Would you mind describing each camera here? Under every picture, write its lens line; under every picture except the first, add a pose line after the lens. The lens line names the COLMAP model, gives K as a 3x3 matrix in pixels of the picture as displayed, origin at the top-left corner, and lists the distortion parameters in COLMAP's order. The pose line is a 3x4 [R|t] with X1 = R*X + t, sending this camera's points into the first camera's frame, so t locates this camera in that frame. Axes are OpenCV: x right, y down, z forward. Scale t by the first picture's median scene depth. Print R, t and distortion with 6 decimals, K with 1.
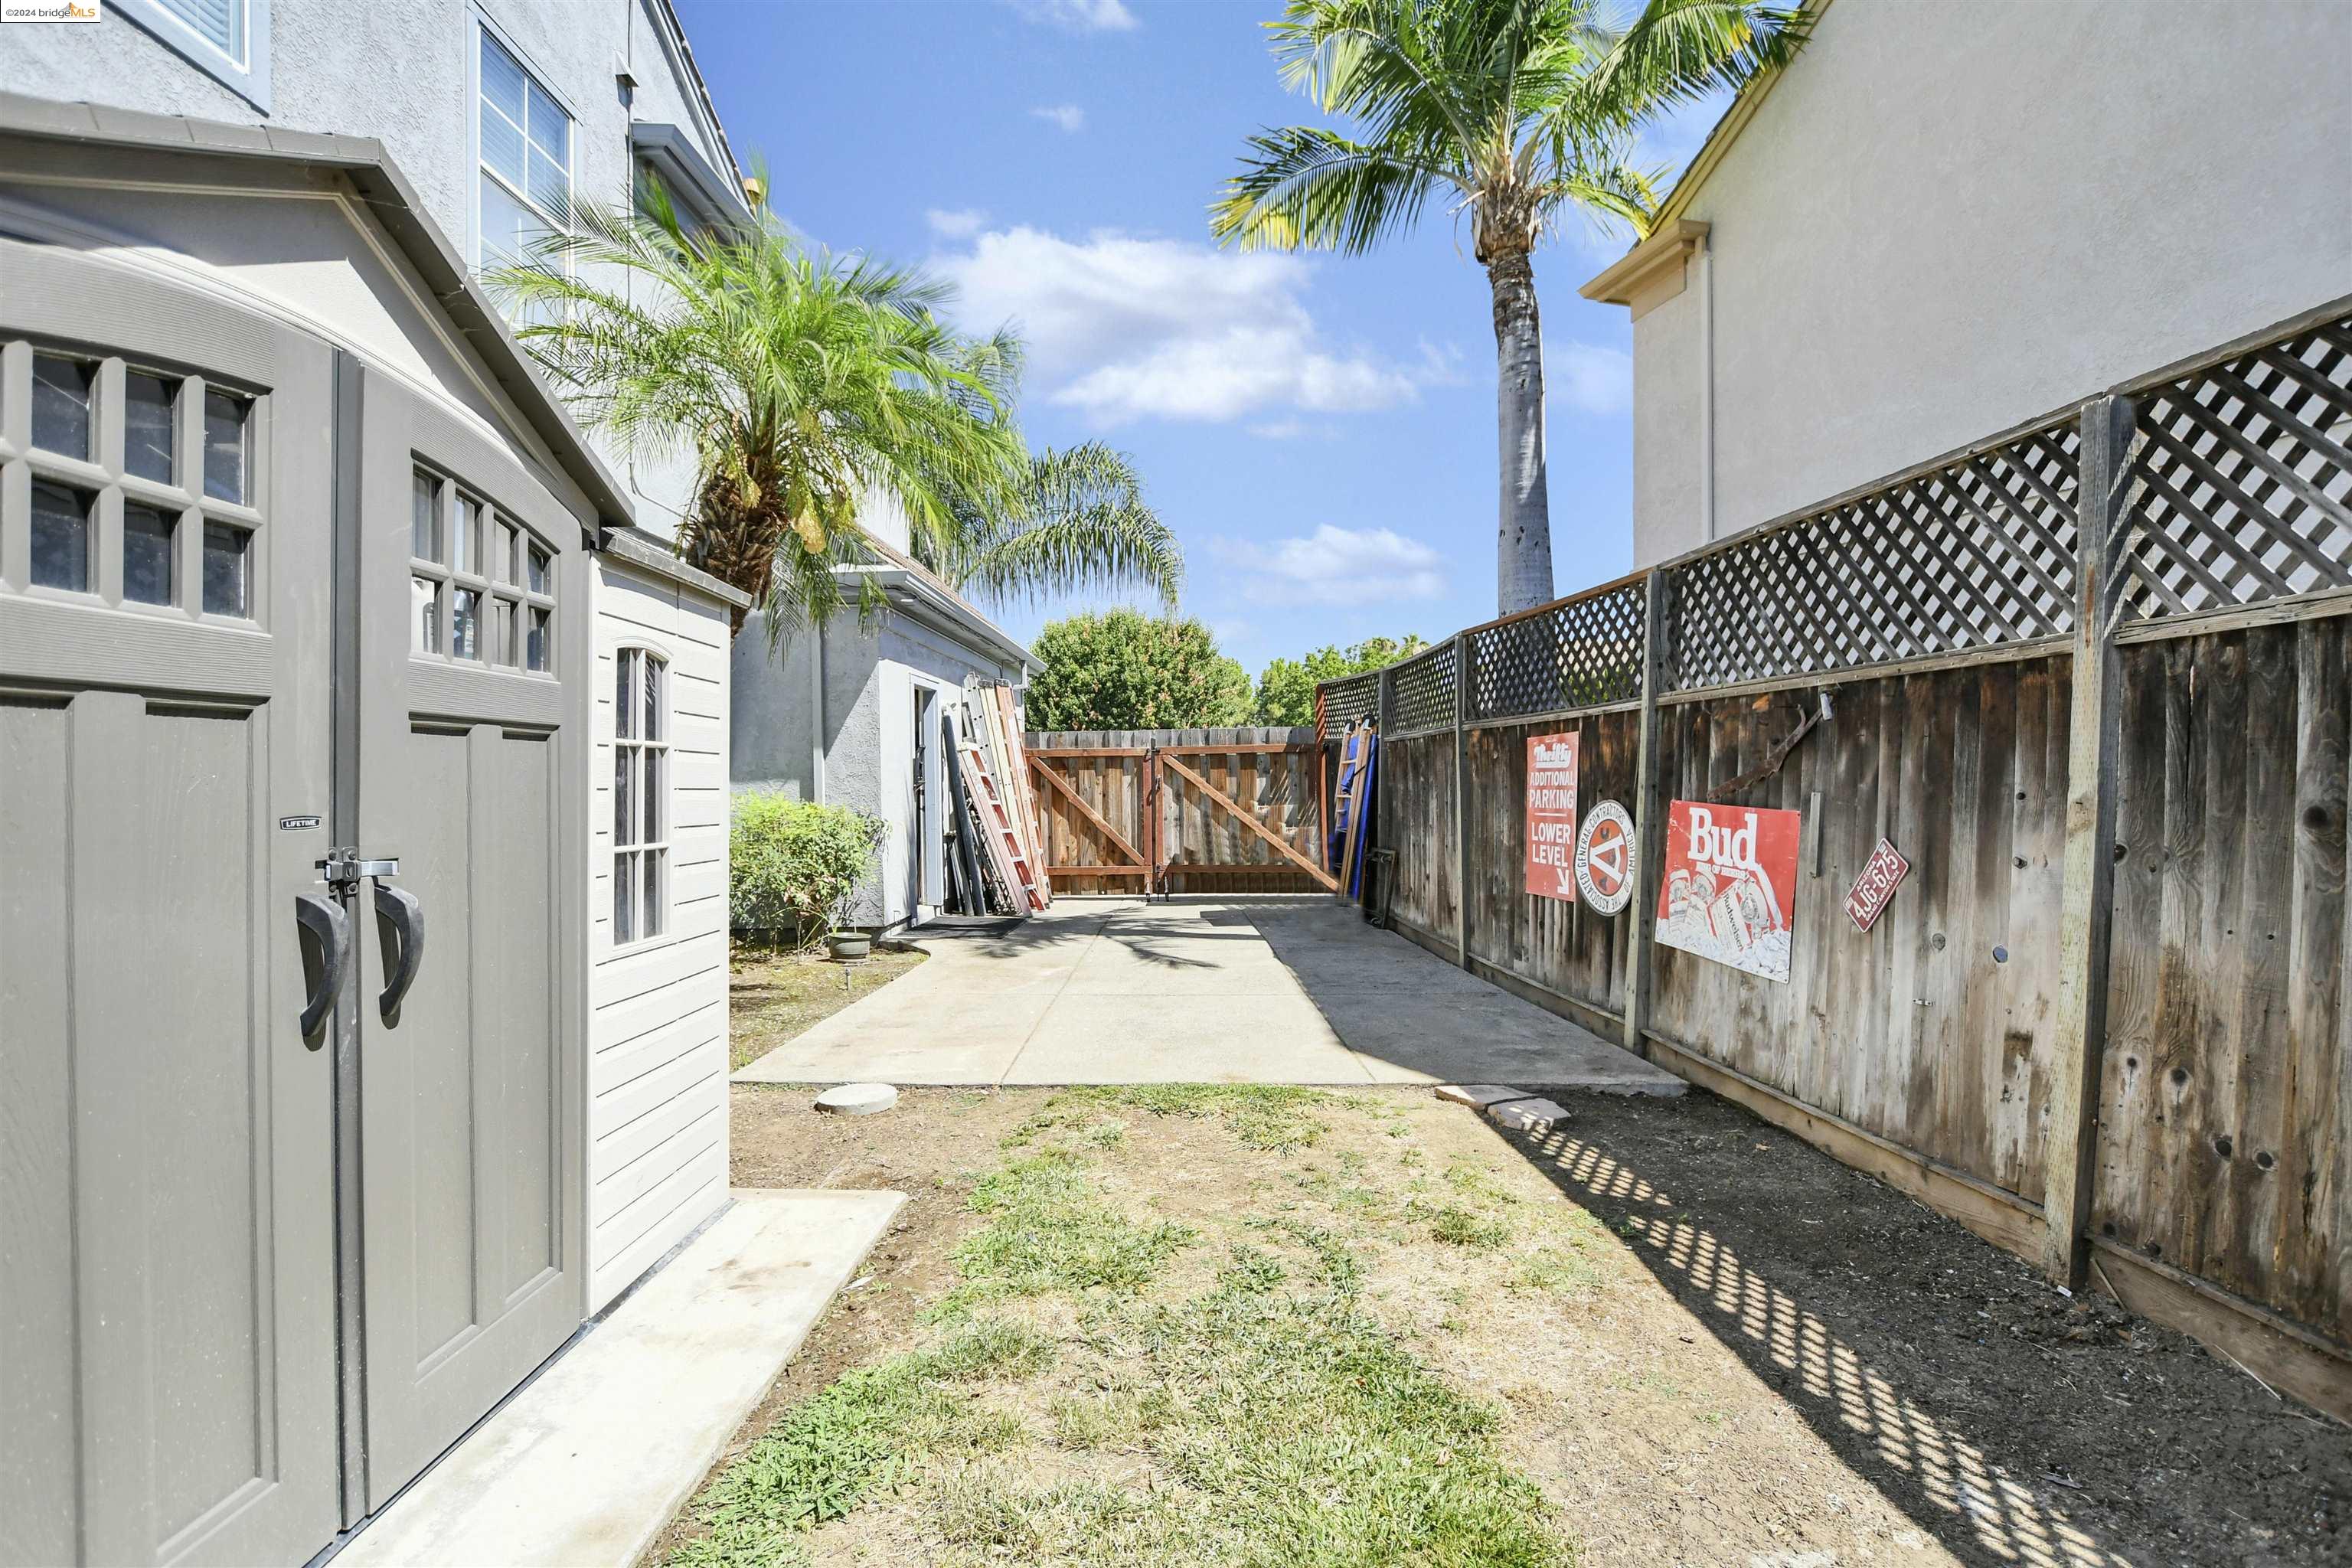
lens RADIAL K [[1102.9, 0, 1181.7], [0, 1102.9, 783.6], [0, 0, 1]] dist [-0.022685, 0.000904]
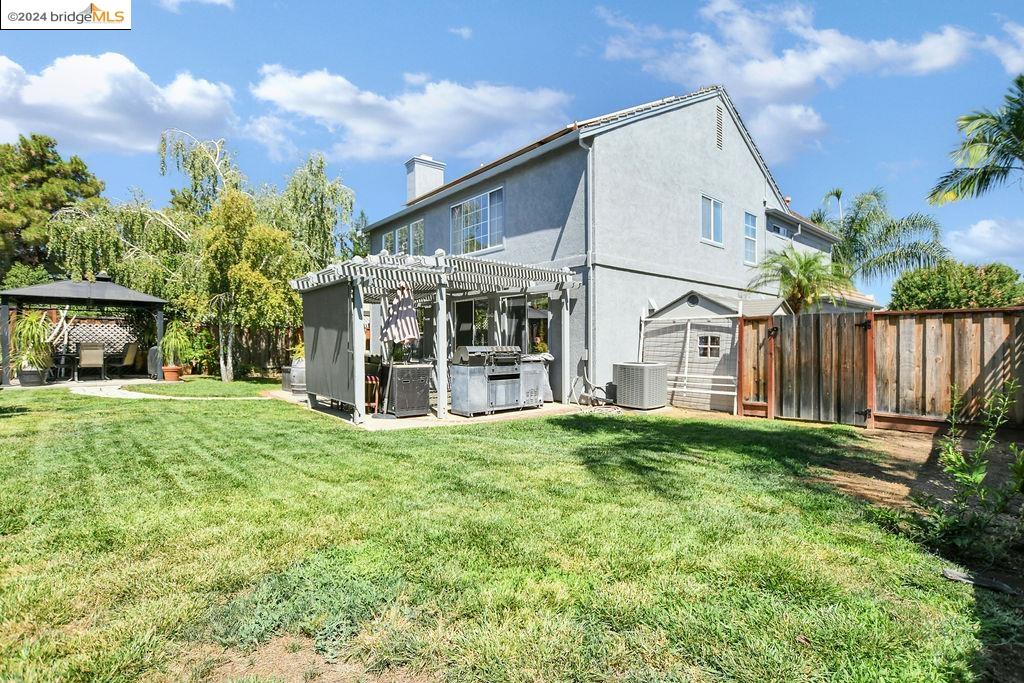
lens RADIAL K [[480.2, 0, 514.5], [0, 480.2, 341.3], [0, 0, 1]] dist [-0.022685, 0.000904]
pose [[0.676277, 0.016621, -0.736460, 0.054187], [-0.014617, 0.999851, 0.009144, -0.004404], [0.736503, 0.004581, 0.676419, -0.222927]]
